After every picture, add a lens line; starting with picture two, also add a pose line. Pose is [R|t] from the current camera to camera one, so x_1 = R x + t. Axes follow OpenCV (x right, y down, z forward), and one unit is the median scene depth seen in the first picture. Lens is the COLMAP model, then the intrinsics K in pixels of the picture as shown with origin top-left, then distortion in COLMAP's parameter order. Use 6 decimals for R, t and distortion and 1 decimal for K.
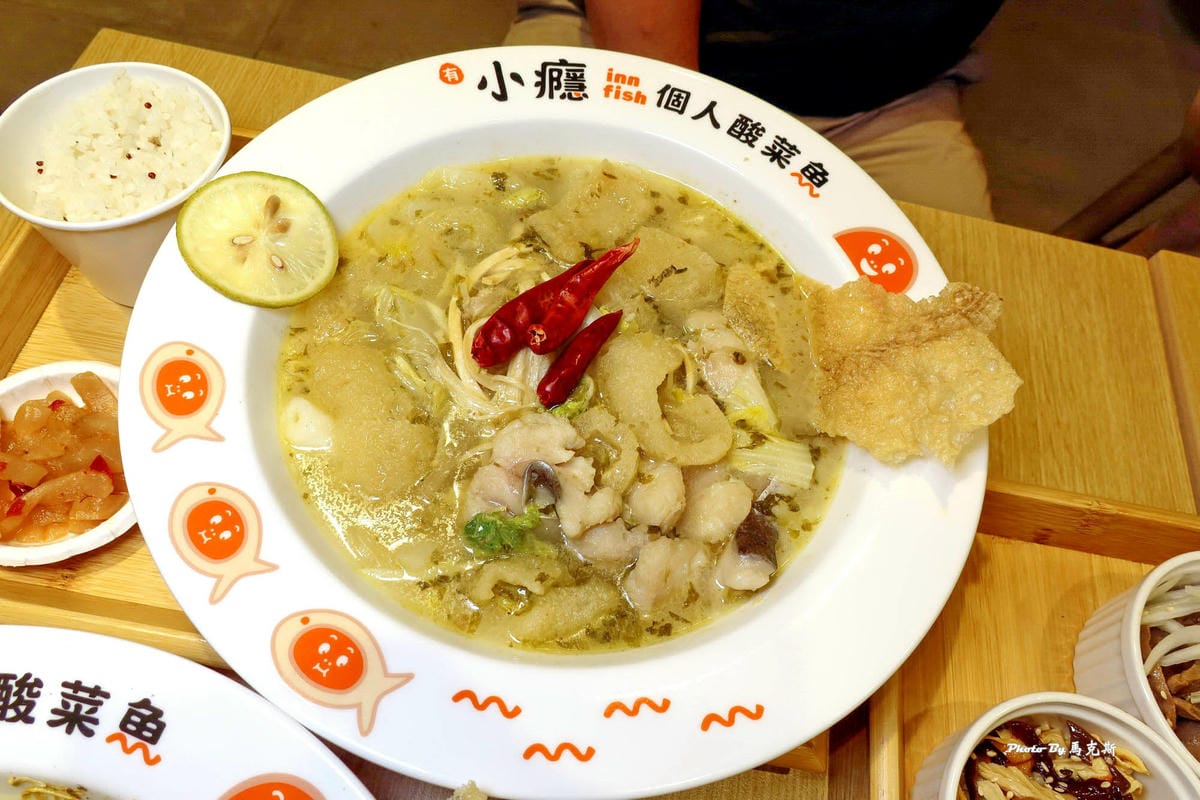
lens RADIAL K [[799.4, 0, 605.1], [0, 799.4, 401.9], [0, 0, 1]] dist [-0.010739, -0.001896]
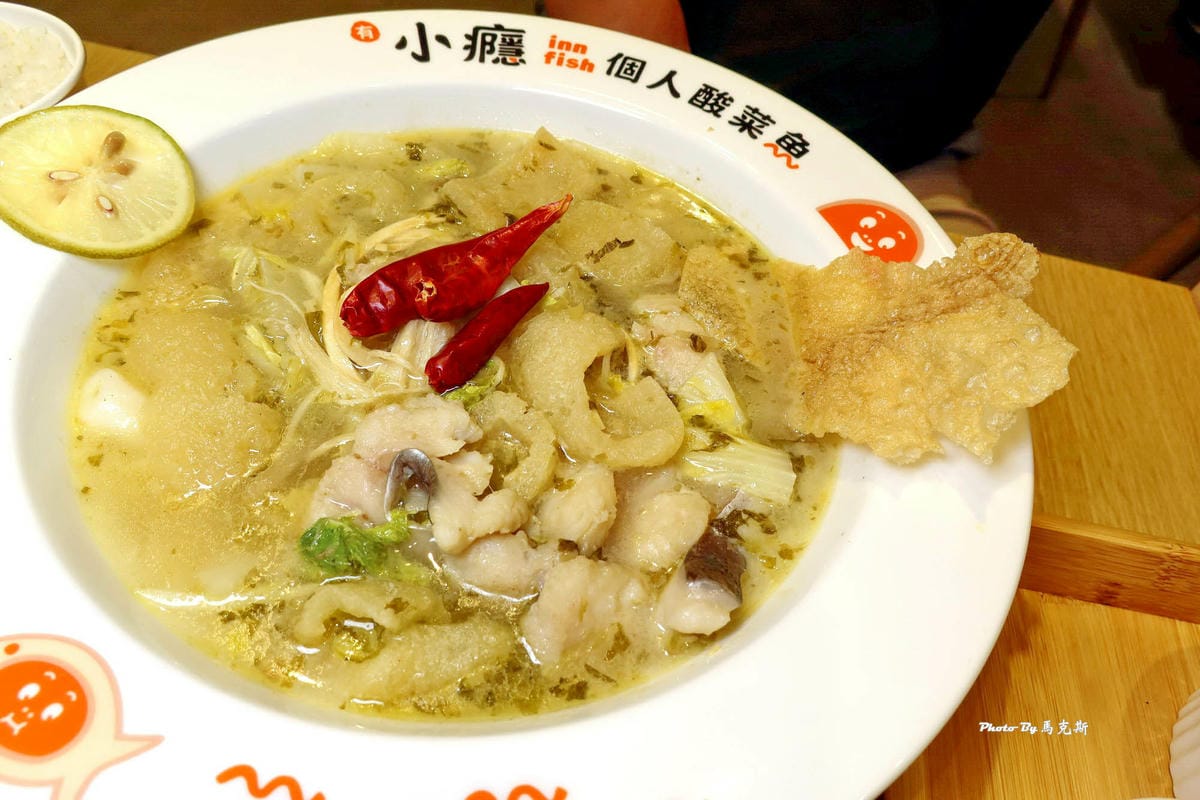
lens RADIAL K [[799.4, 0, 599.9], [0, 799.4, 403.5], [0, 0, 1]] dist [-0.010739, -0.001896]
pose [[0.999828, 0.015861, -0.009569, 0.074288], [-0.017195, 0.986813, -0.160950, 0.116959], [0.006890, 0.161087, 0.986916, 0.223194]]
